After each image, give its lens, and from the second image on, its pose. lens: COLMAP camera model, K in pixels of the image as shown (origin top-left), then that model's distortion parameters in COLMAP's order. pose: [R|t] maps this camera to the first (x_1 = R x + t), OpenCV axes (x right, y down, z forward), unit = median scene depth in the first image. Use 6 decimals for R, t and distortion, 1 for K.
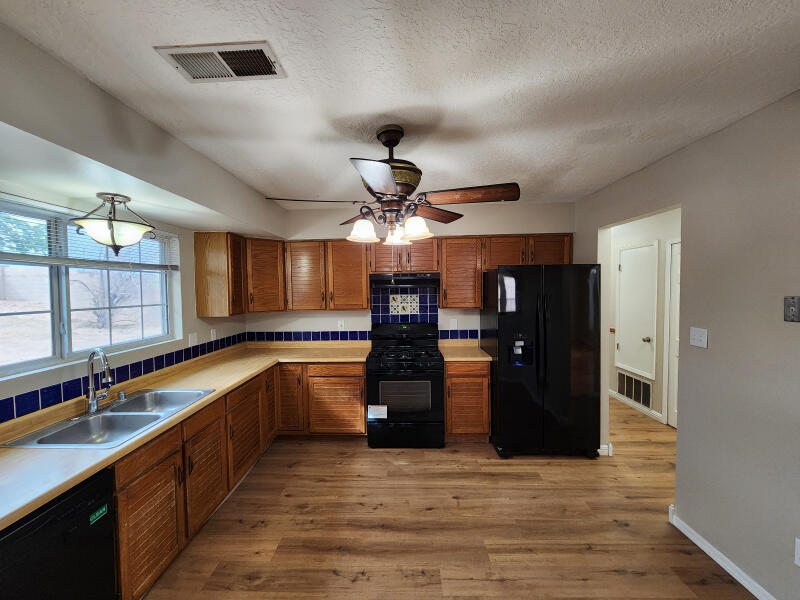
lens RADIAL K [[328.9, 0, 397.0], [0, 328.9, 300.8], [0, 0, 1]] dist [-0.002448, 0.001280]
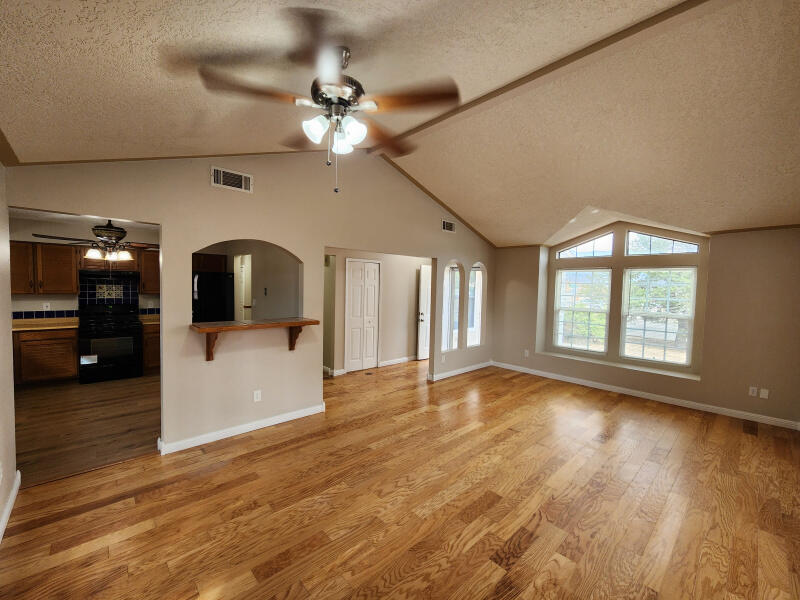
lens RADIAL K [[328.9, 0, 392.1], [0, 328.9, 300.6], [0, 0, 1]] dist [-0.002448, 0.001280]
pose [[0.719267, -0.002021, 0.694731, -0.107306], [-0.003036, 0.999977, 0.006053, 0.045974], [-0.694727, -0.006463, 0.719244, -1.106199]]
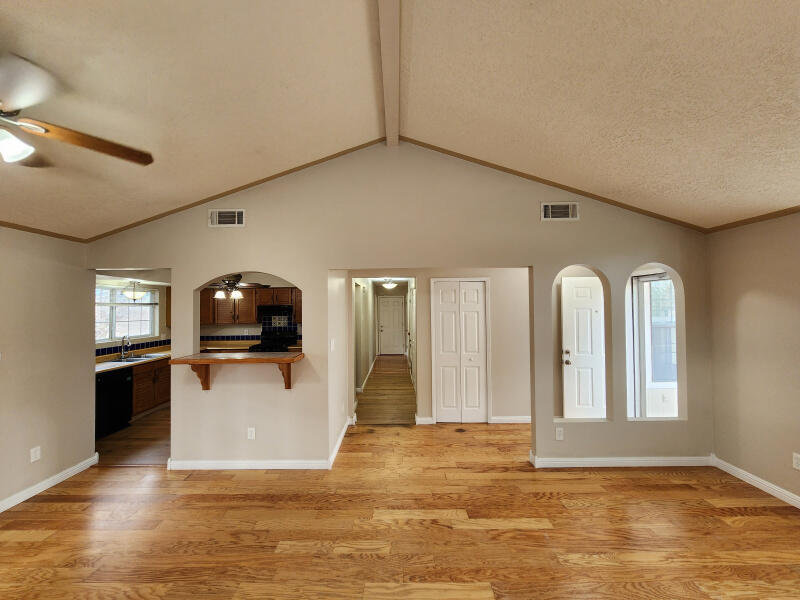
lens RADIAL K [[328.9, 0, 395.1], [0, 328.9, 300.5], [0, 0, 1]] dist [-0.002448, 0.001280]
pose [[0.999831, 0.001606, 0.018326, 0.779601], [-0.000408, 0.997875, -0.065162, 0.018123], [-0.018392, 0.065143, 0.997706, -1.086418]]
